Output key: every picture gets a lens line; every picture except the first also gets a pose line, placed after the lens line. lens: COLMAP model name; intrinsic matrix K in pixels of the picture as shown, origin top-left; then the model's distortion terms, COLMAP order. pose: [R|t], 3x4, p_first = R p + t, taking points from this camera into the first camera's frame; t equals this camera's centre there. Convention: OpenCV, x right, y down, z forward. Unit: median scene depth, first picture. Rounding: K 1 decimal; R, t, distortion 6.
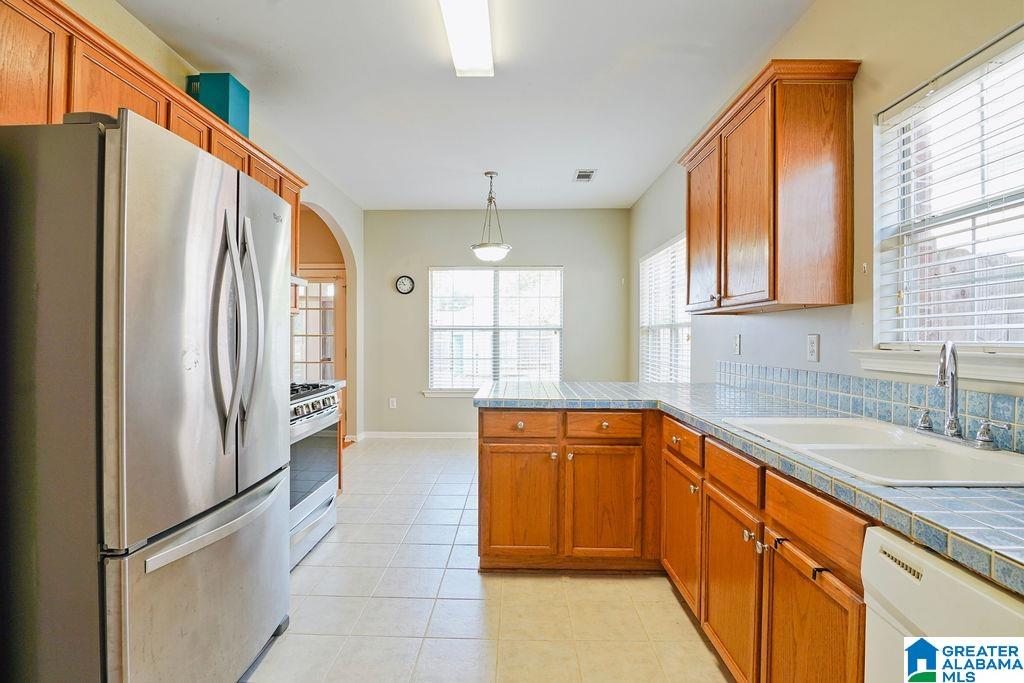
lens RADIAL K [[501.6, 0, 501.2], [0, 501.6, 340.2], [0, 0, 1]] dist [-0.023350, -0.000876]
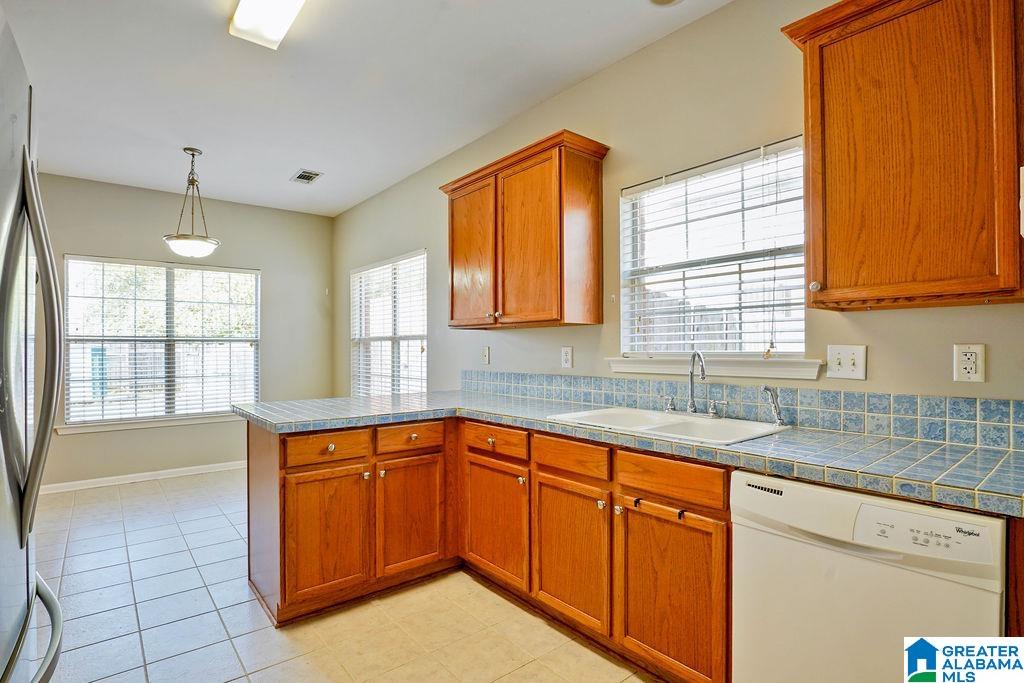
lens RADIAL K [[504.0, 0, 503.6], [0, 504.0, 346.7], [0, 0, 1]] dist [-0.018511, -0.006790]
pose [[0.756547, -0.002895, 0.653933, -0.316405], [0.009983, 0.999925, -0.007123, -0.003337], [-0.653863, 0.011917, 0.756519, 0.106976]]
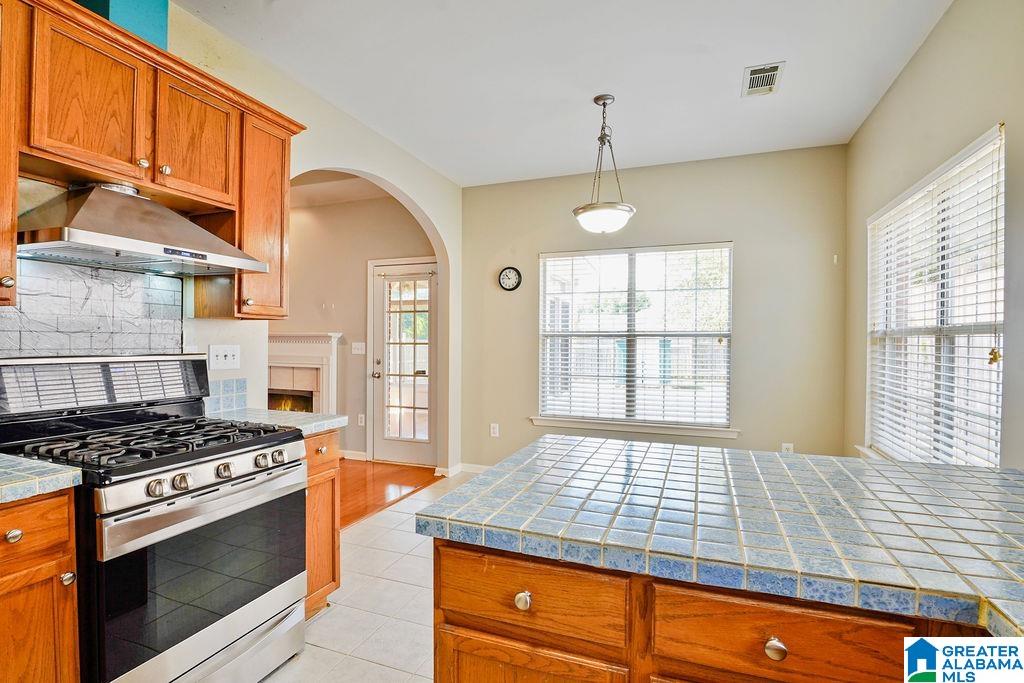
lens RADIAL K [[504.0, 0, 503.6], [0, 504.0, 346.7], [0, 0, 1]] dist [-0.018511, -0.006790]
pose [[0.941701, 0.006353, -0.336392, 0.148002], [-0.004951, 0.999975, 0.005024, -0.022282], [0.336416, -0.003066, 0.941709, 0.635897]]
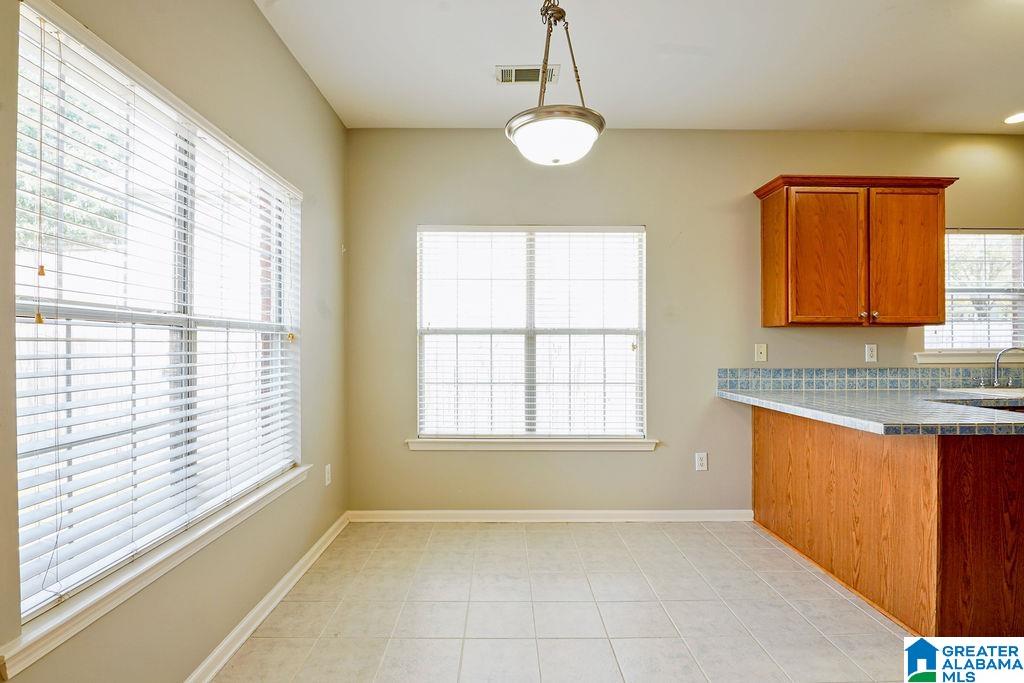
lens RADIAL K [[504.0, 0, 503.6], [0, 504.0, 346.7], [0, 0, 1]] dist [-0.018511, -0.006790]
pose [[-0.029223, -0.004885, 0.999561, -0.810467], [0.007610, 0.999958, 0.005110, -0.018149], [-0.999544, 0.007756, -0.029185, 1.980122]]
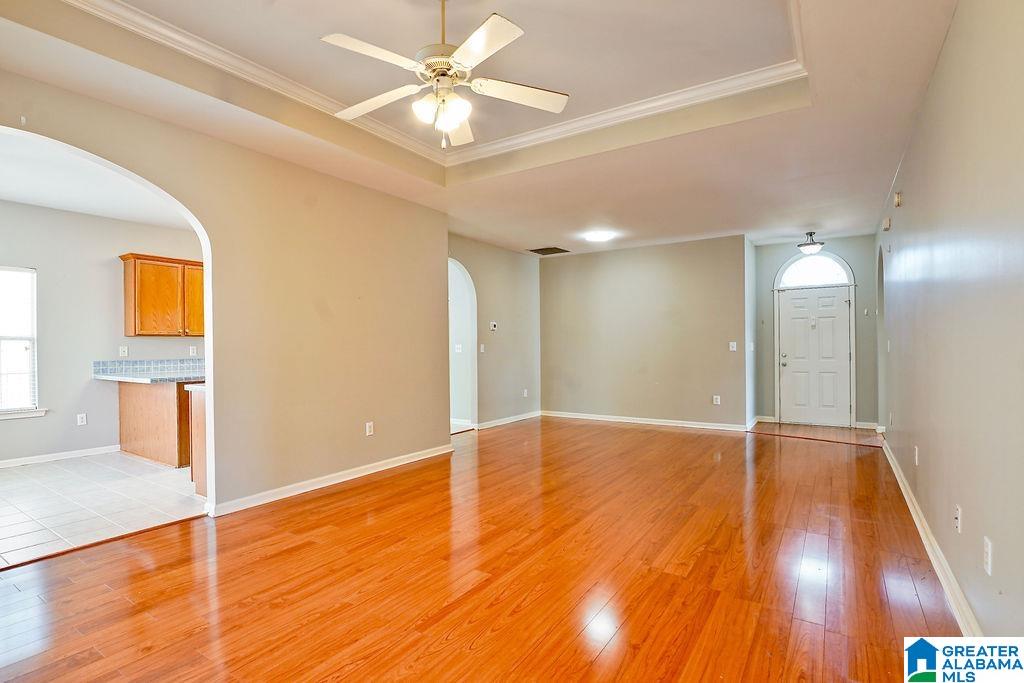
lens RADIAL K [[504.0, 0, 503.6], [0, 504.0, 346.7], [0, 0, 1]] dist [-0.018511, -0.006790]
pose [[-0.847560, -0.000143, 0.530700, -2.222514], [0.007610, 0.999894, 0.012424, -0.026547], [-0.530646, 0.014569, -0.847469, 2.267172]]
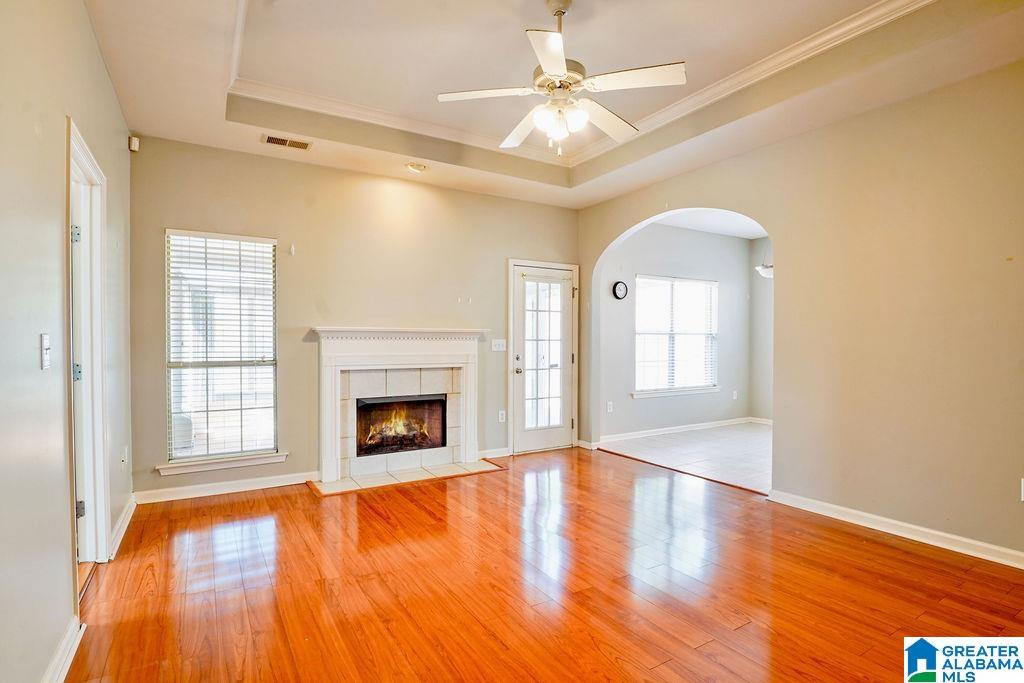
lens RADIAL K [[504.0, 0, 503.6], [0, 504.0, 346.7], [0, 0, 1]] dist [-0.018511, -0.006790]
pose [[0.843054, -0.009913, 0.537738, -2.268082], [0.005234, 0.999934, 0.010227, -0.016352], [-0.537804, -0.005807, 0.843050, 0.636093]]
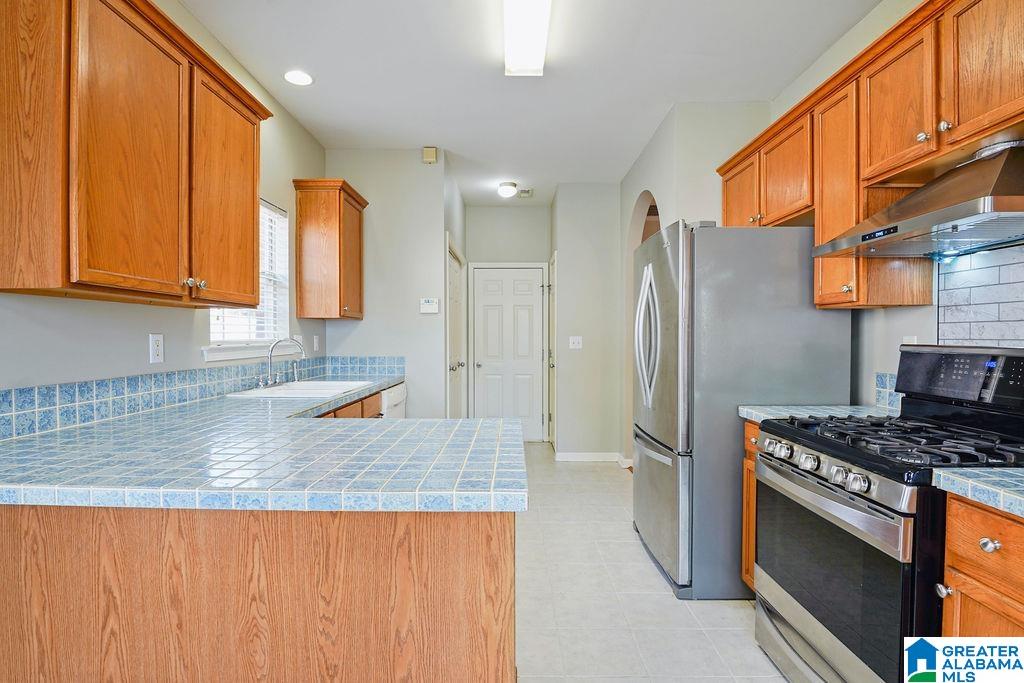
lens RADIAL K [[504.0, 0, 503.6], [0, 504.0, 346.7], [0, 0, 1]] dist [-0.018511, -0.006790]
pose [[-0.999879, -0.006164, -0.014268, -0.015665], [-0.006527, 0.999653, 0.025534, -0.014065], [0.014105, 0.025624, -0.999572, 1.761695]]
